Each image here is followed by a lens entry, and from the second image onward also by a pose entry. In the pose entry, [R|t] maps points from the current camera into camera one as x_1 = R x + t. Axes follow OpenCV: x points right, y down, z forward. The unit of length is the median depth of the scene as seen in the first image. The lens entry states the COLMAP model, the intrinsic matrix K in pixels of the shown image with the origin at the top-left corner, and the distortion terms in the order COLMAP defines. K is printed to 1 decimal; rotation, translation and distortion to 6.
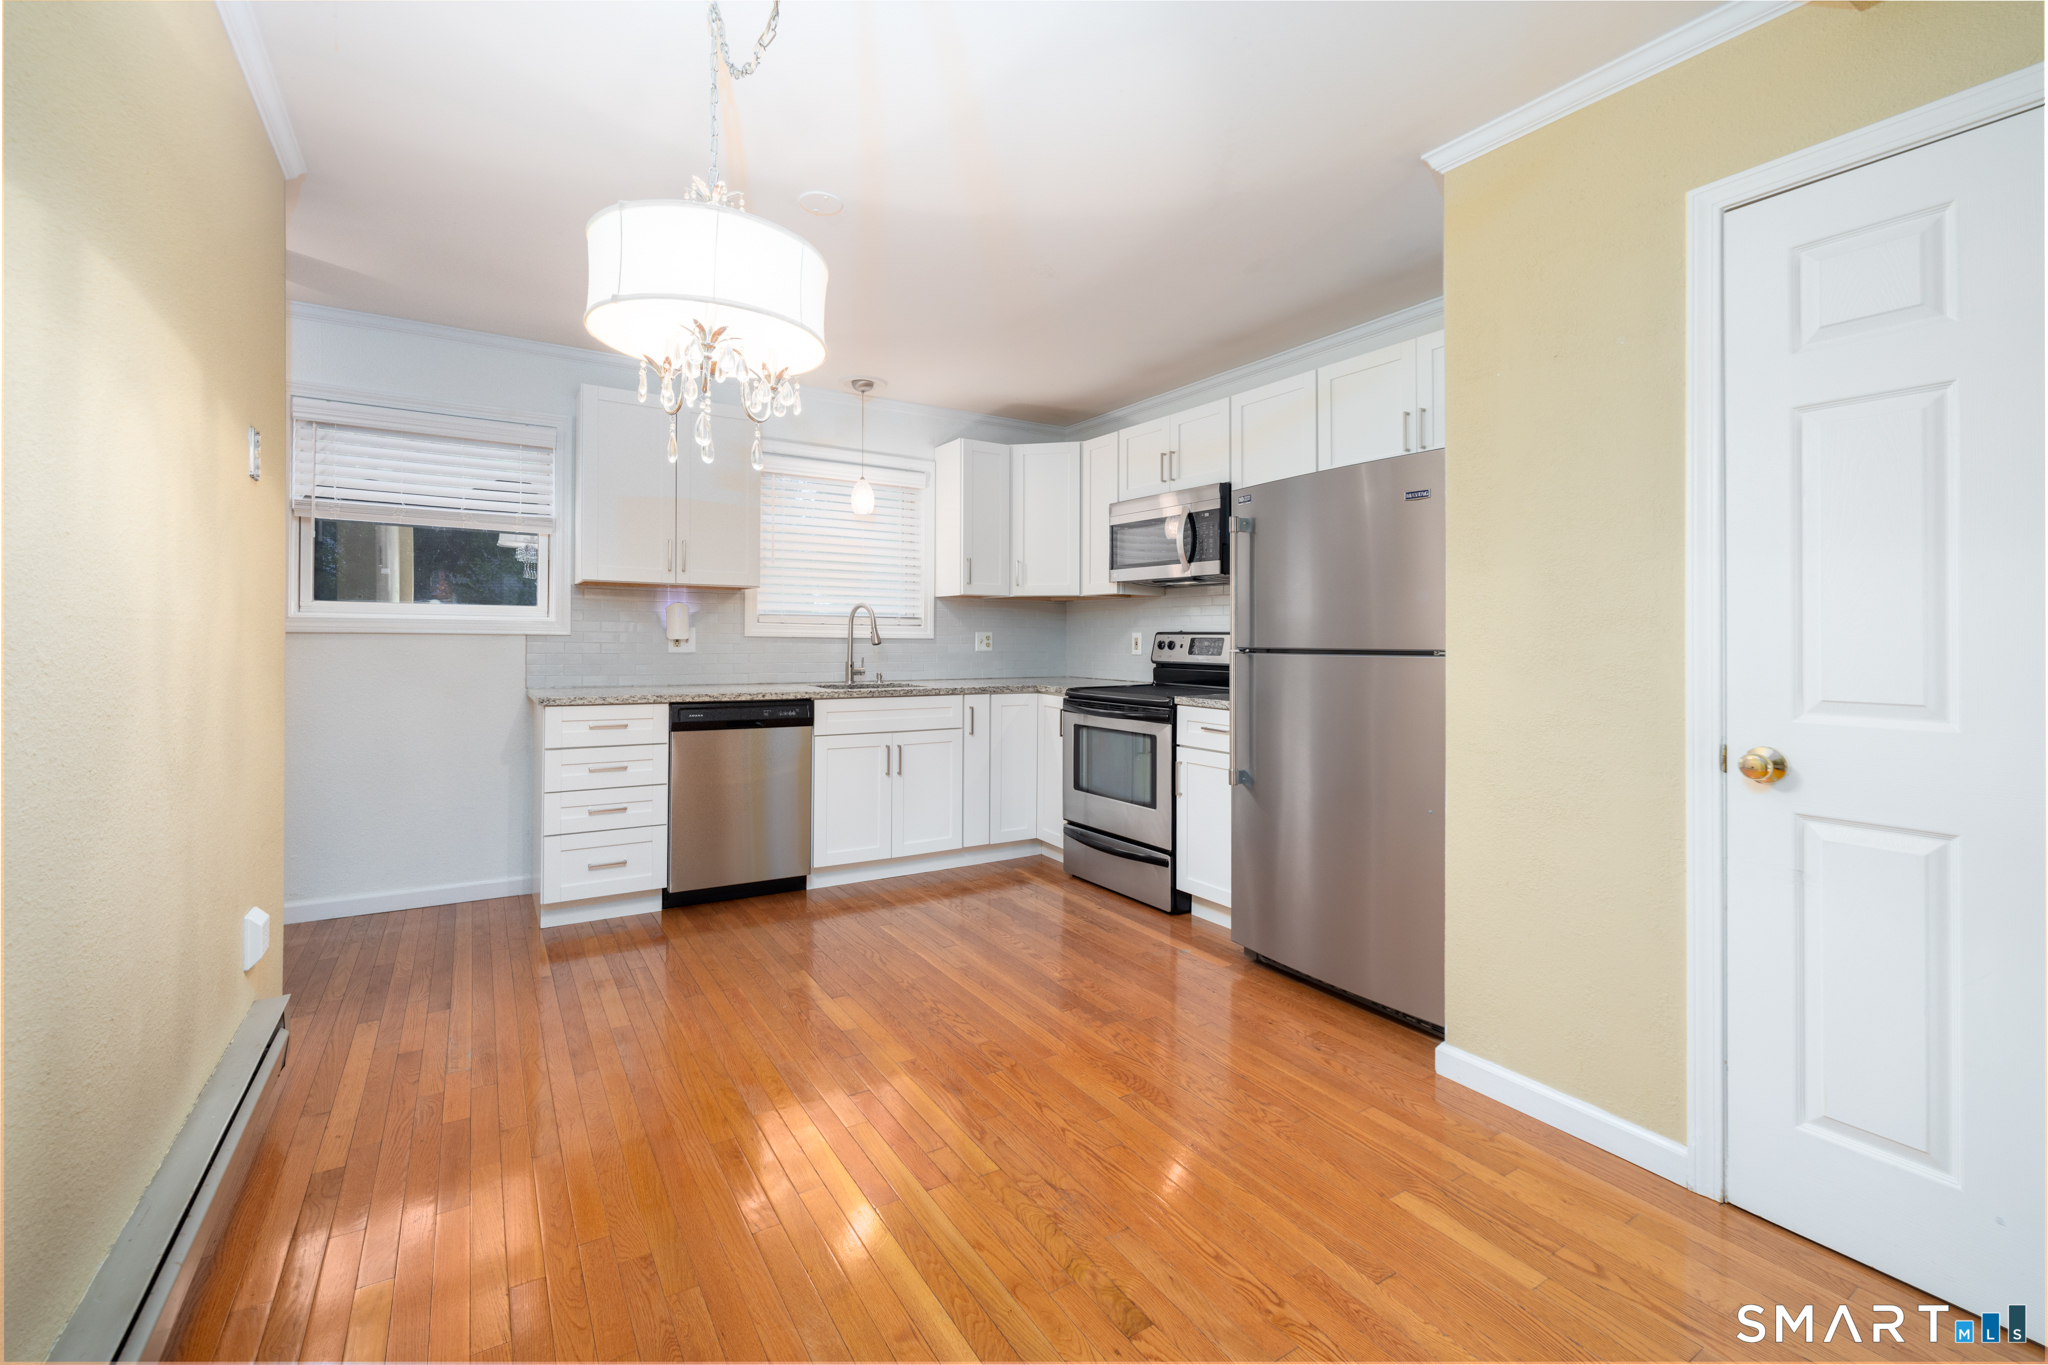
lens RADIAL K [[863.3, 0, 1002.9], [0, 863.3, 637.6], [0, 0, 1]] dist [0.003762, 0.000378]
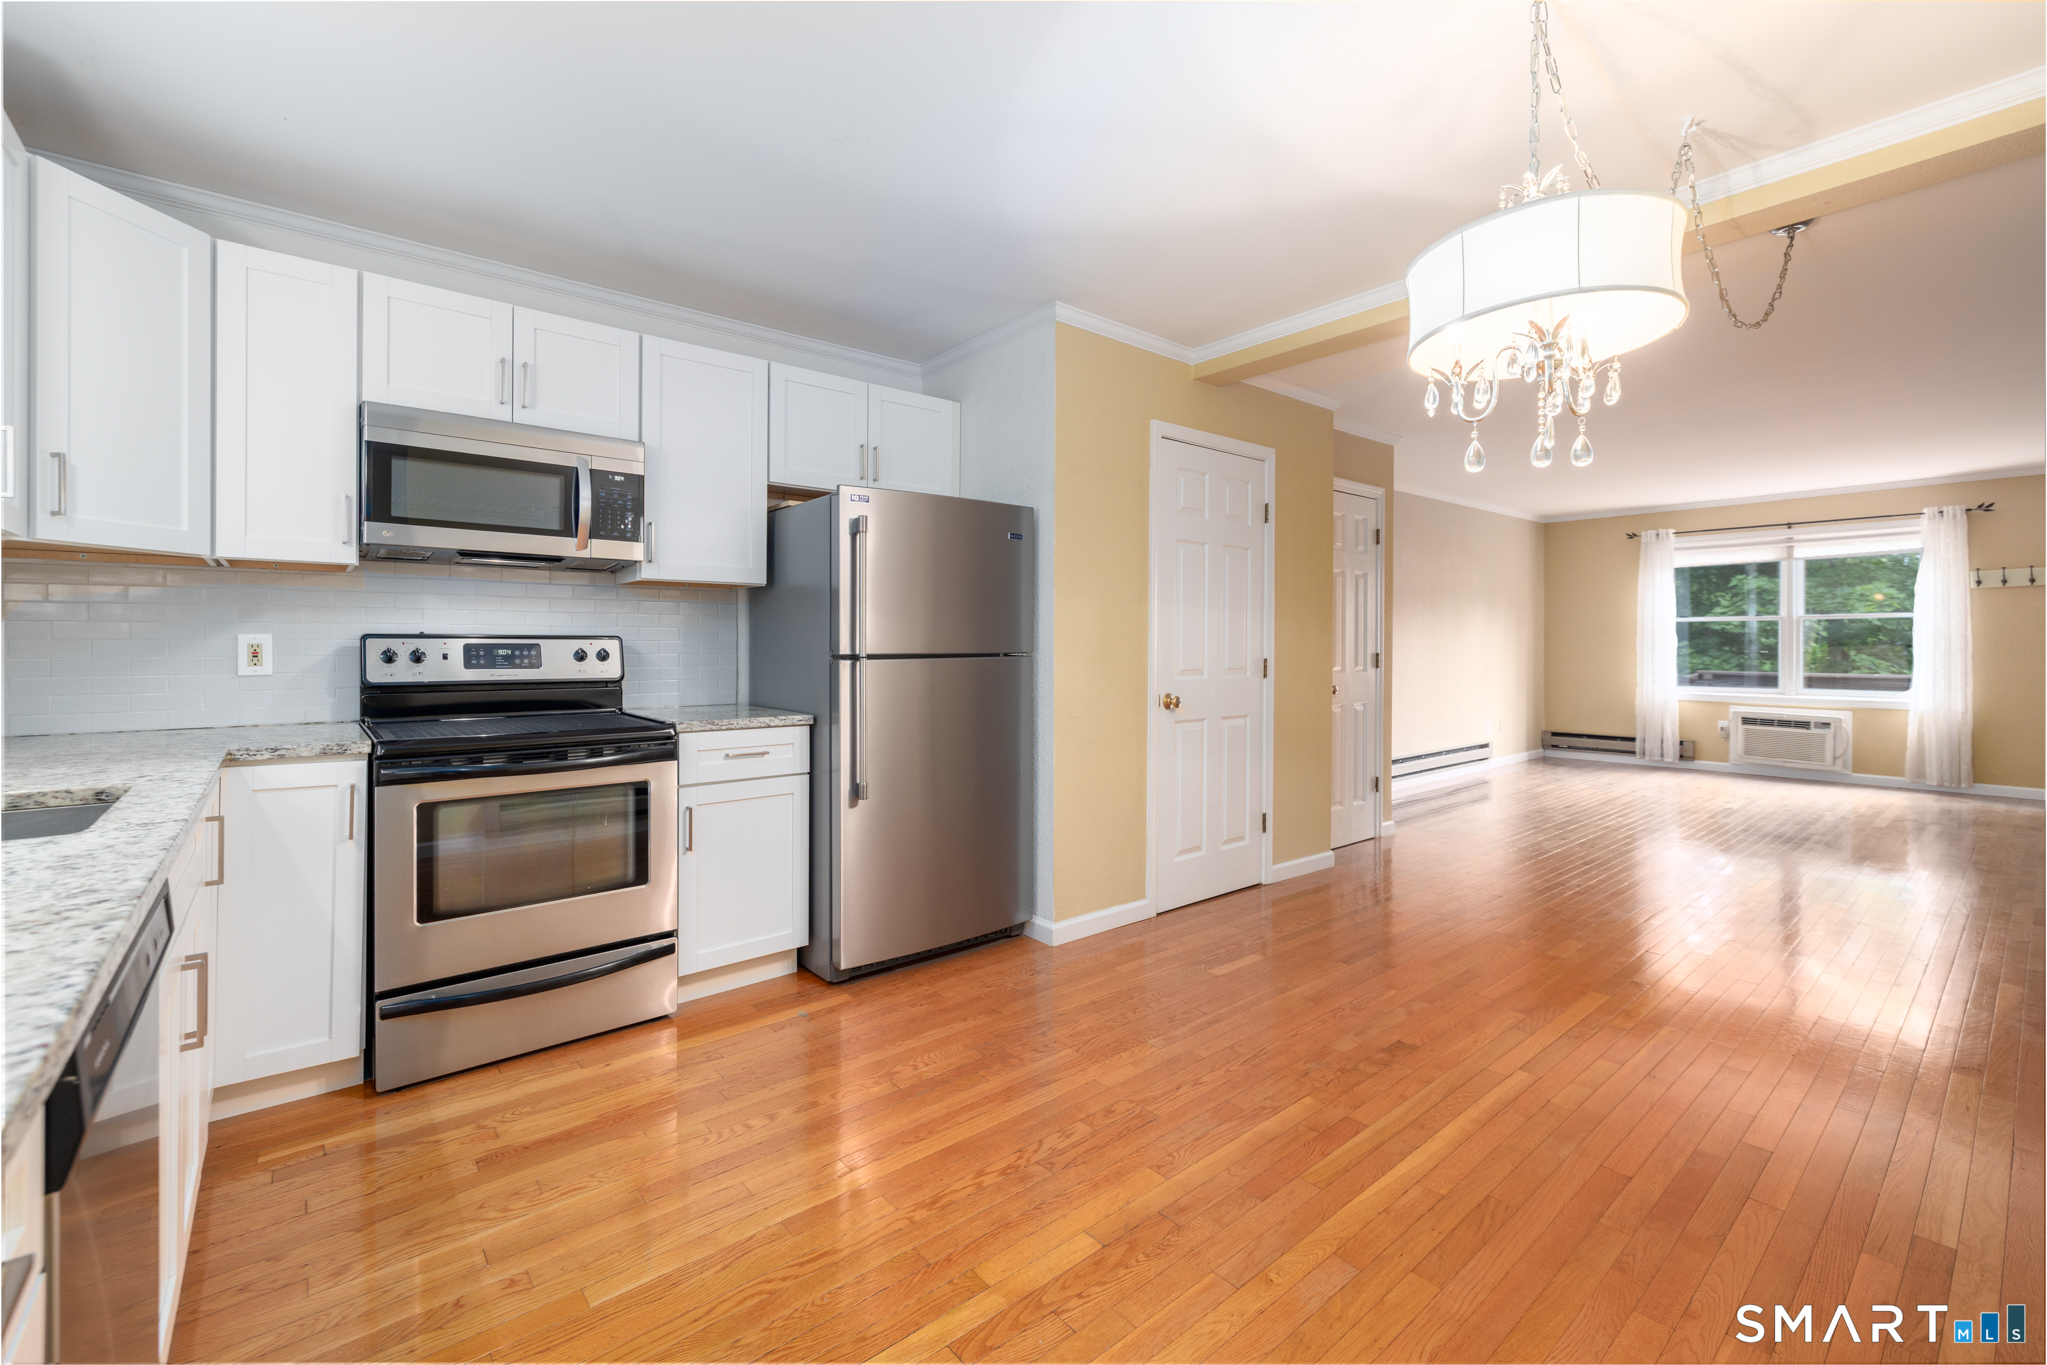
lens RADIAL K [[862.9, 0, 1002.4], [0, 862.9, 637.6], [0, 0, 1]] dist [0.003762, 0.000378]
pose [[-0.128700, 0.000213, 0.991684, -0.526366], [-0.000971, 0.999999, -0.000341, -0.004622], [-0.991683, -0.001007, -0.128700, 0.737559]]
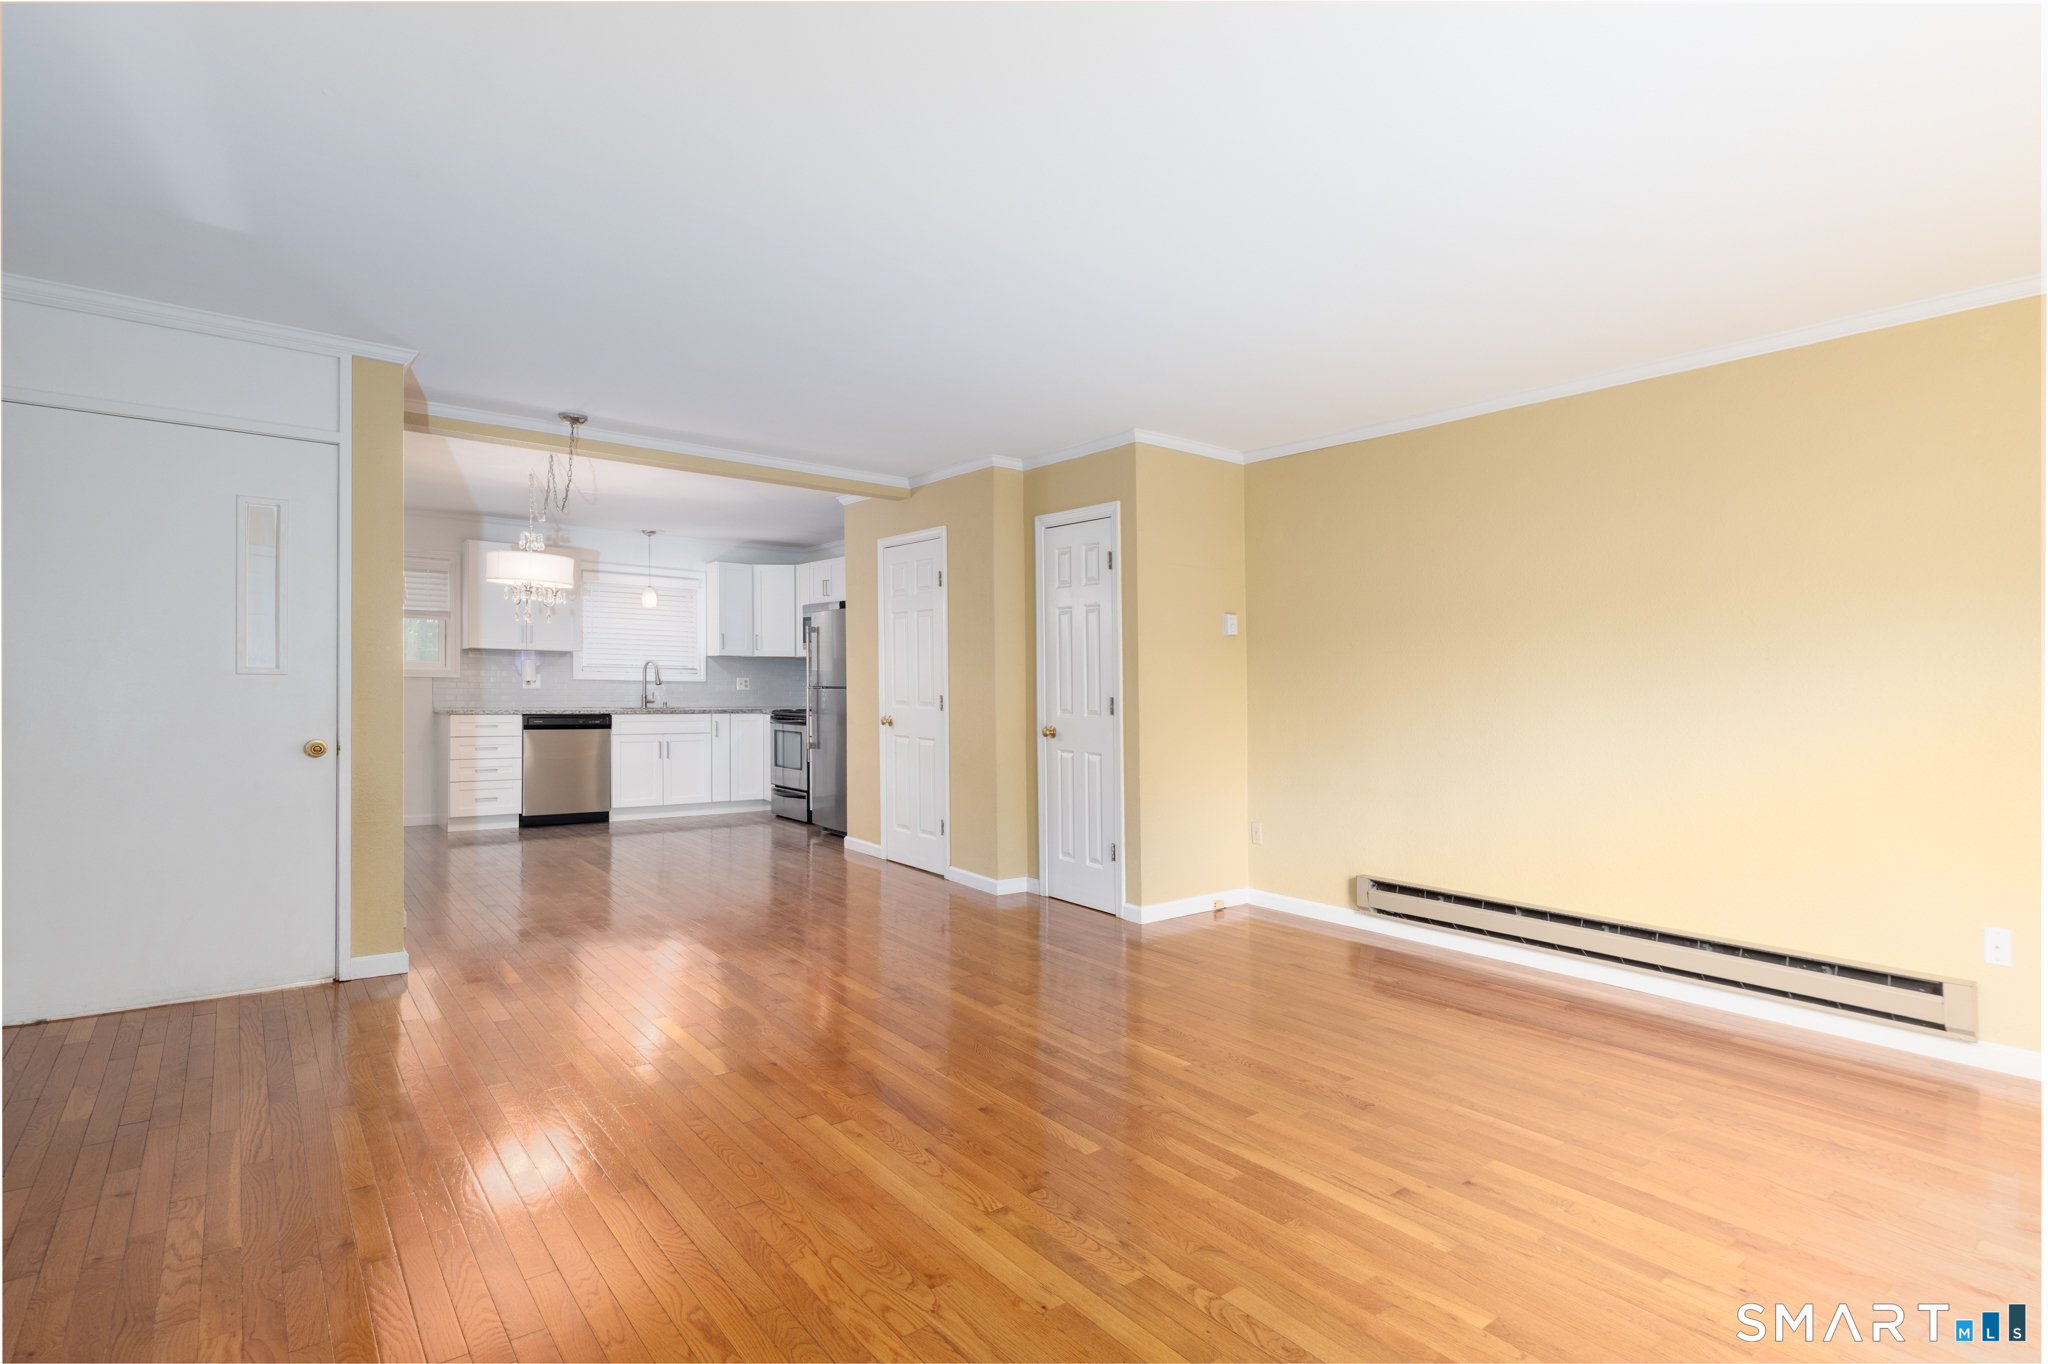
lens RADIAL K [[1010.2, 0, 1185.7], [0, 1010.2, 705.7], [0, 0, 1]] dist [-0.000775, -0.000068]
pose [[0.980595, 0.003262, 0.196017, 0.536745], [-0.007506, 0.999753, 0.020911, 0.000125], [-0.195900, -0.021977, 0.980378, -1.289072]]
